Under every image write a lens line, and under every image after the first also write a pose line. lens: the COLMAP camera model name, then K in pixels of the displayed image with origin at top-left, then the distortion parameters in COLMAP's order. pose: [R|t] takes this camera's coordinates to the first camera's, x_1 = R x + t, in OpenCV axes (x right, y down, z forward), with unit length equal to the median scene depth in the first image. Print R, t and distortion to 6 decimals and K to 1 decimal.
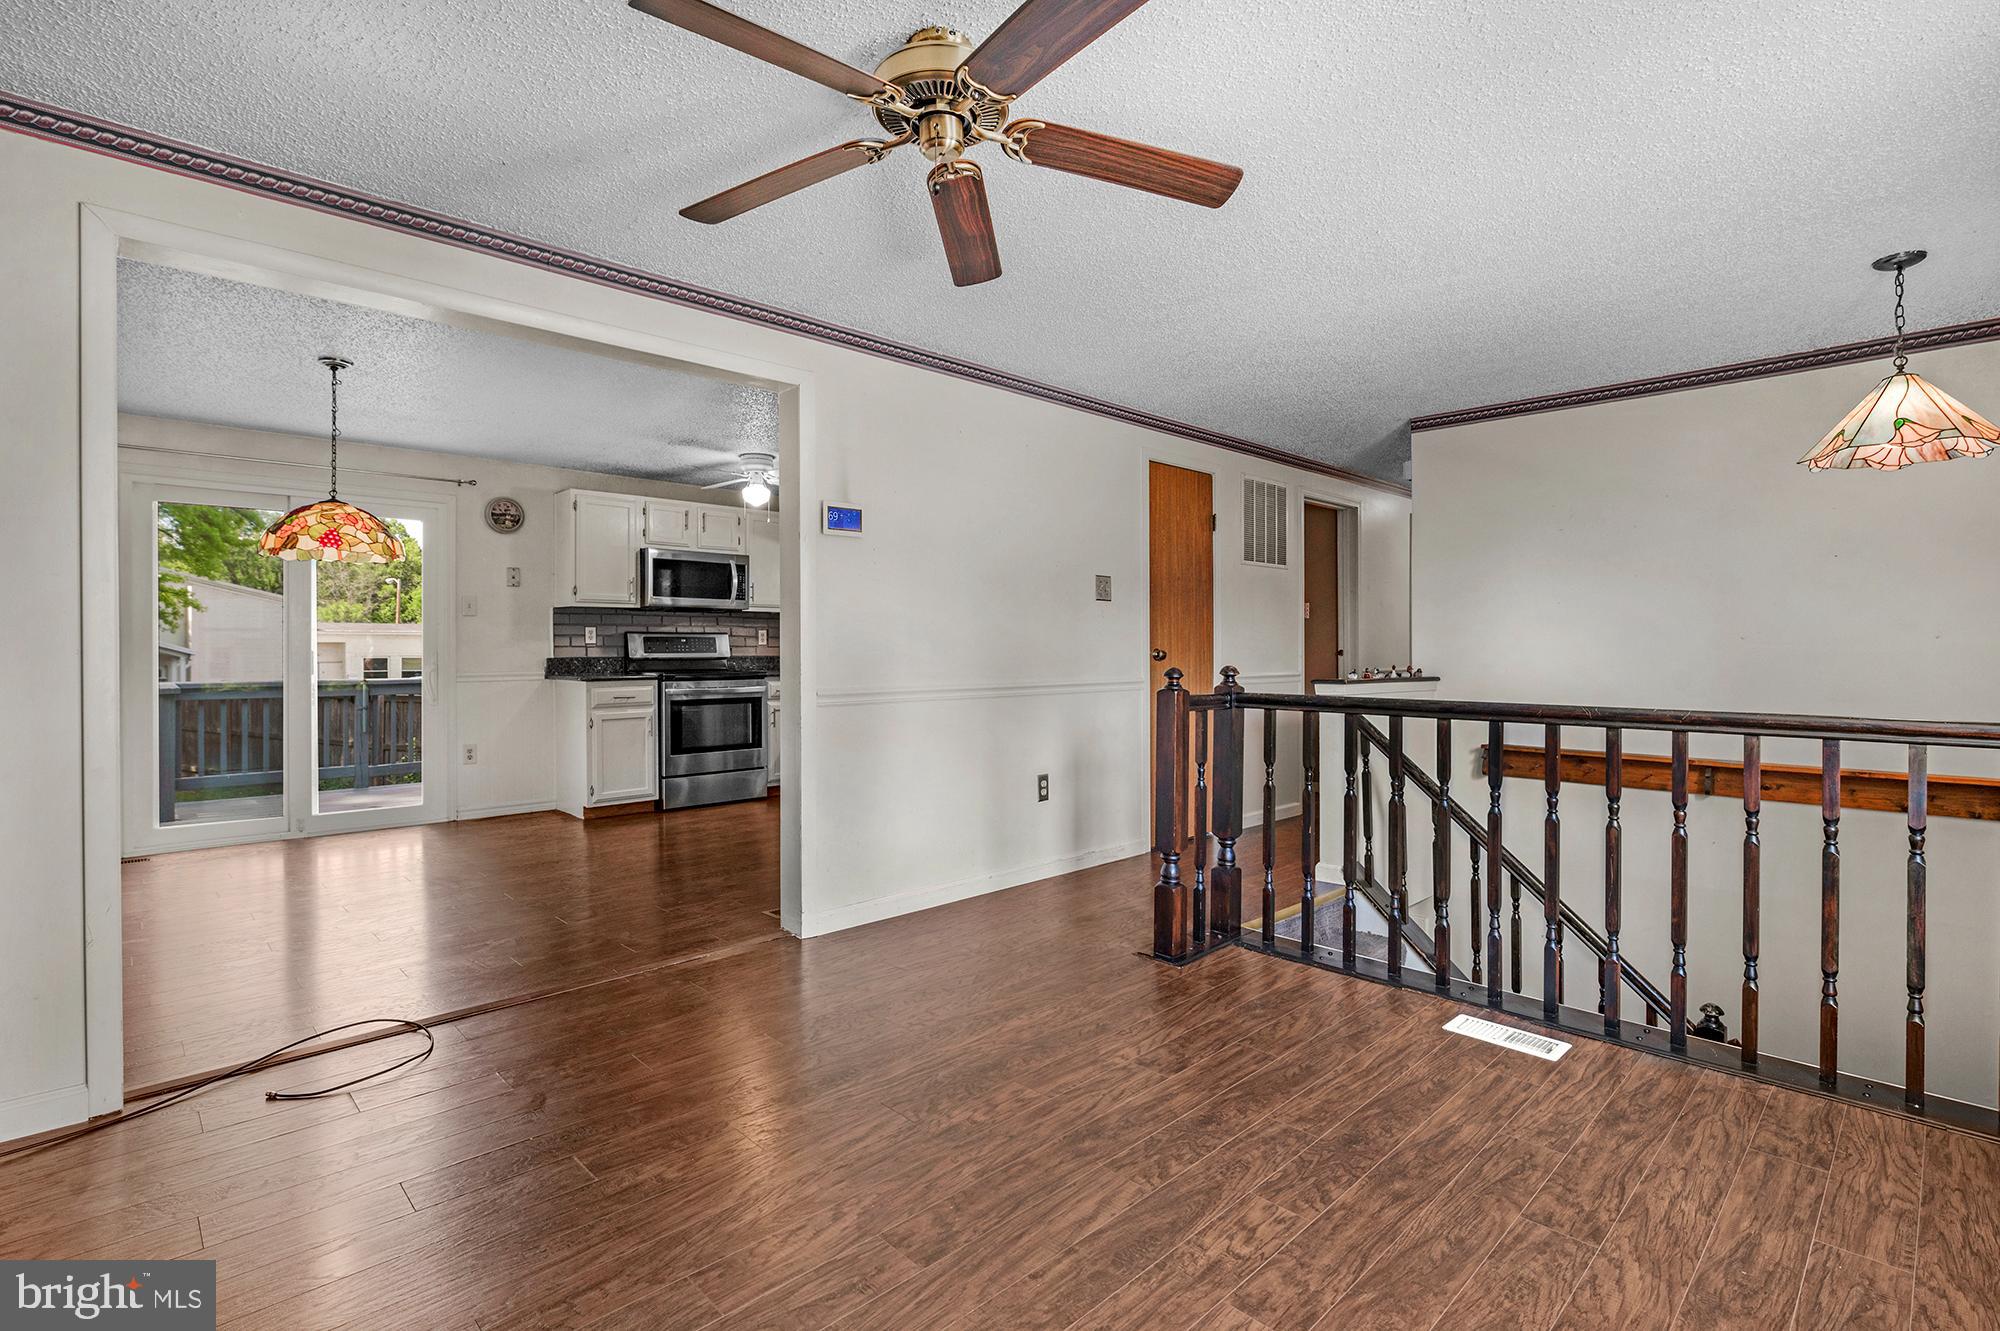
lens RADIAL K [[944.8, 0, 1001.0], [0, 944.8, 660.3], [0, 0, 1]] dist [-0.003542, -0.000667]
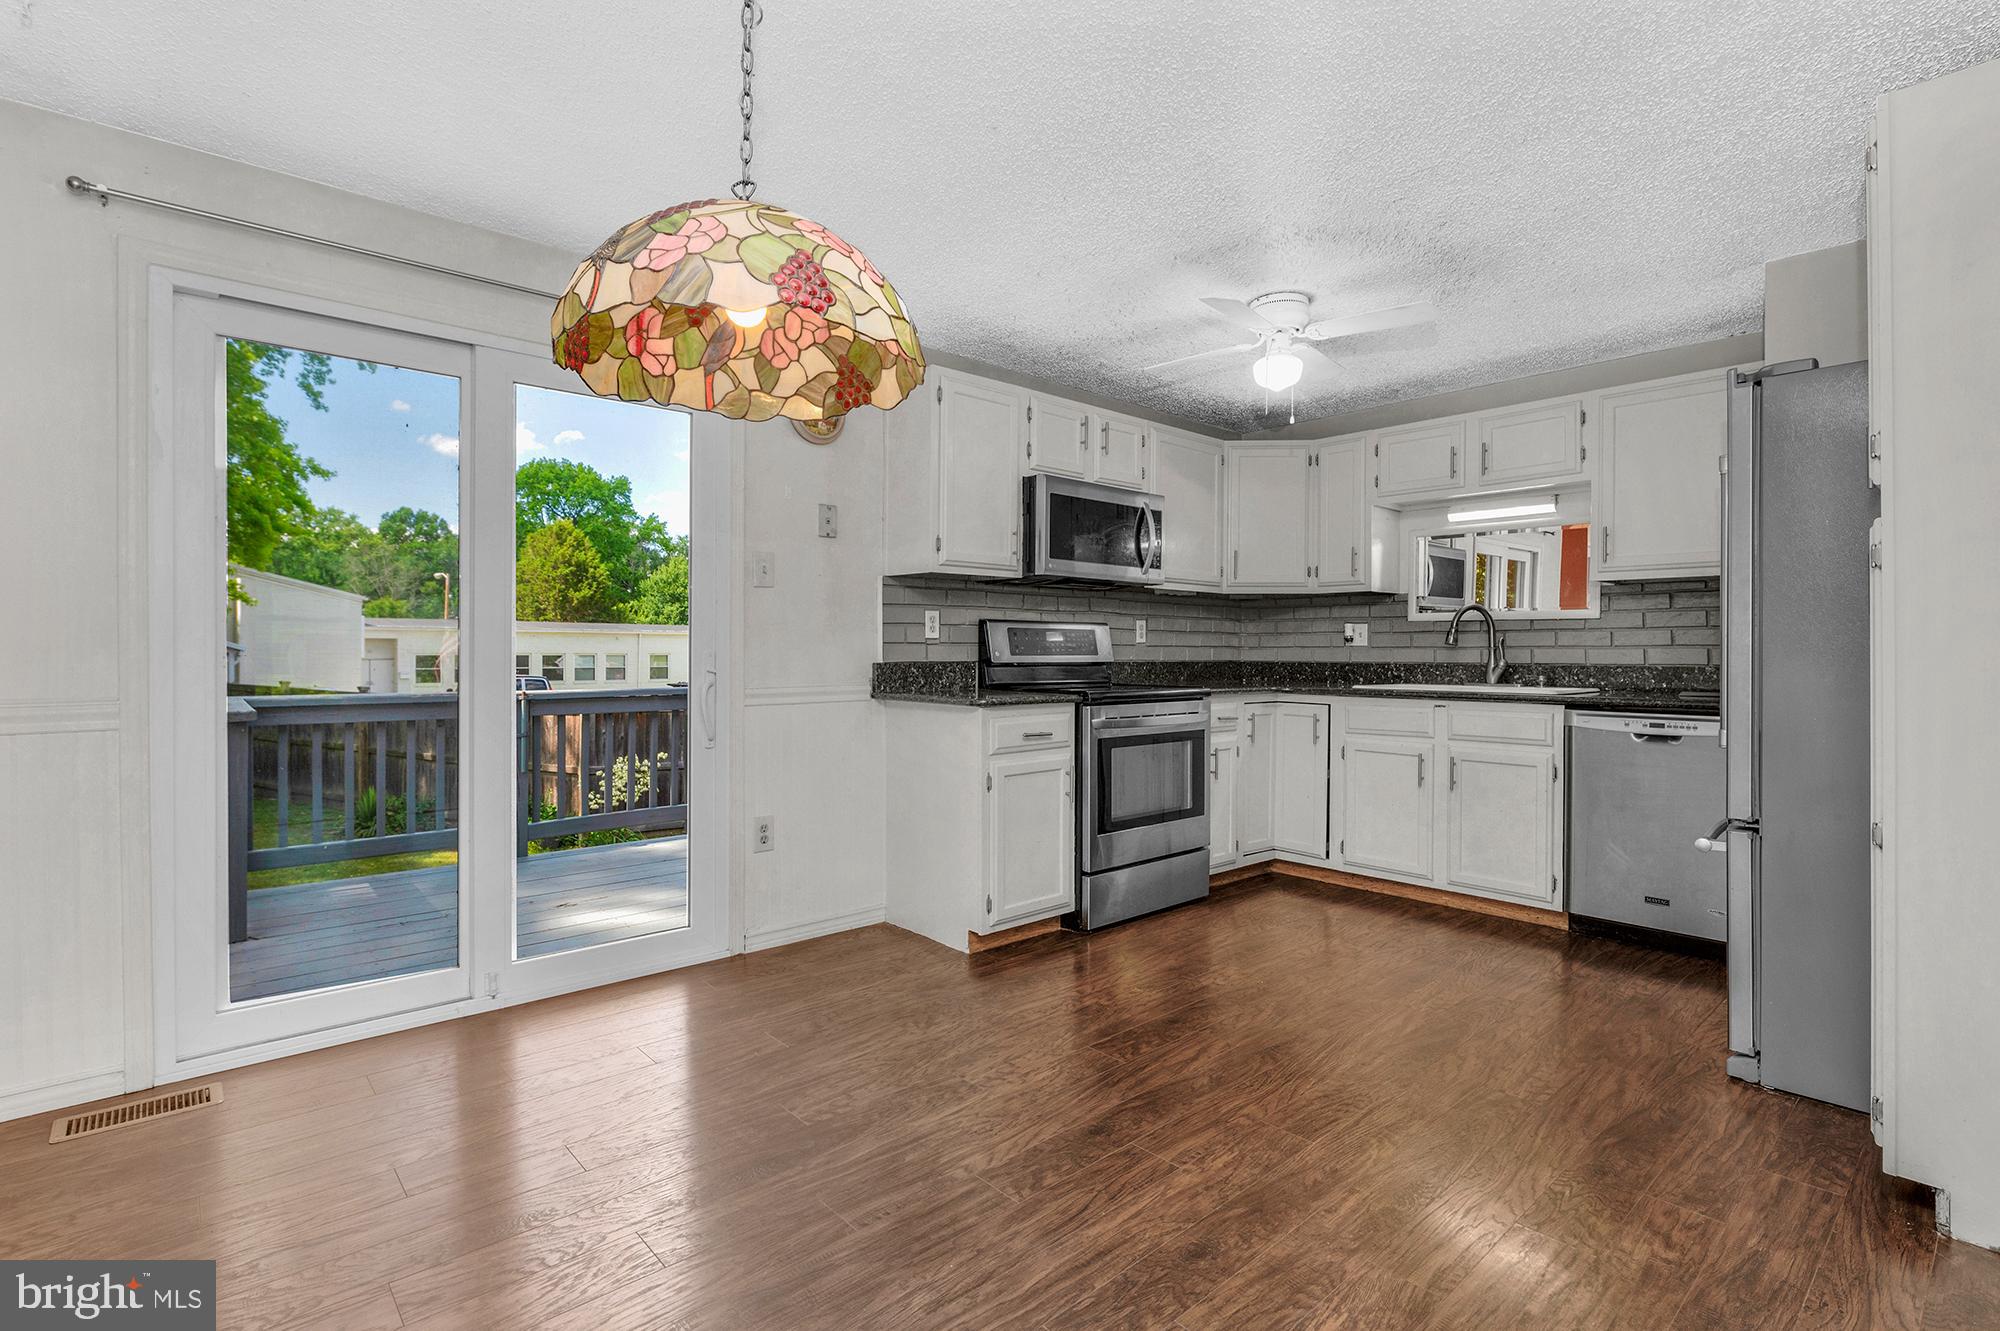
lens RADIAL K [[950.8, 0, 1001.5], [0, 950.8, 652.3], [0, 0, 1]] dist [-0.000387, -0.000141]
pose [[0.999909, 0.005327, -0.012432, -0.393107], [-0.005470, 0.999919, -0.011491, -0.002498], [0.012369, 0.011558, 0.999857, 0.413749]]
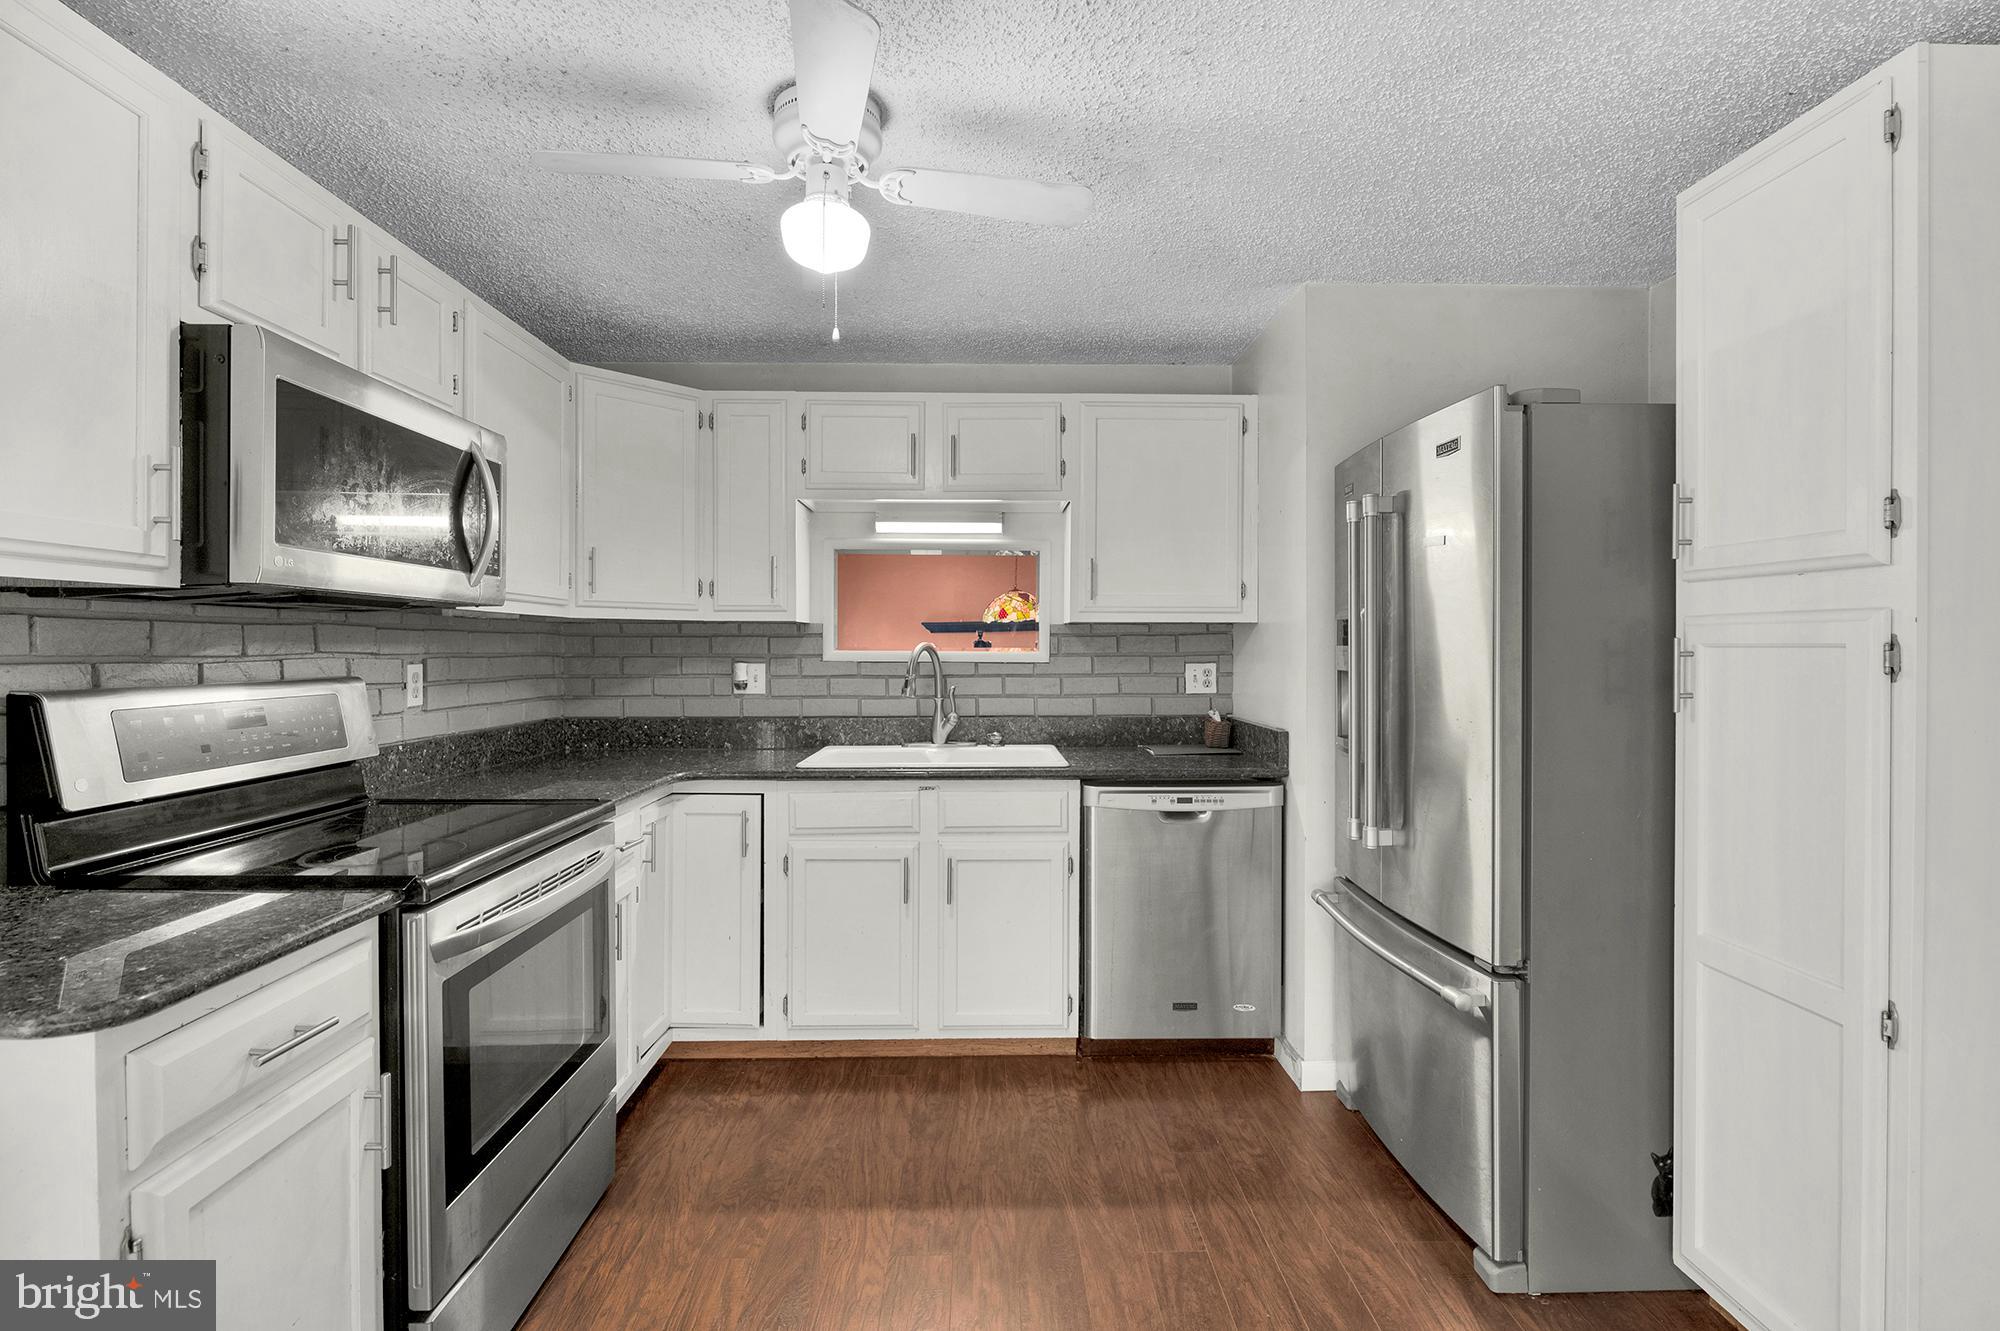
lens RADIAL K [[944.8, 0, 1001.0], [0, 944.8, 660.3], [0, 0, 1]] dist [-0.003542, -0.000667]
pose [[0.663394, -0.007625, 0.748231, -0.426223], [0.007032, 0.999967, 0.003955, -0.038400], [-0.748237, 0.002638, 0.663426, 0.714350]]
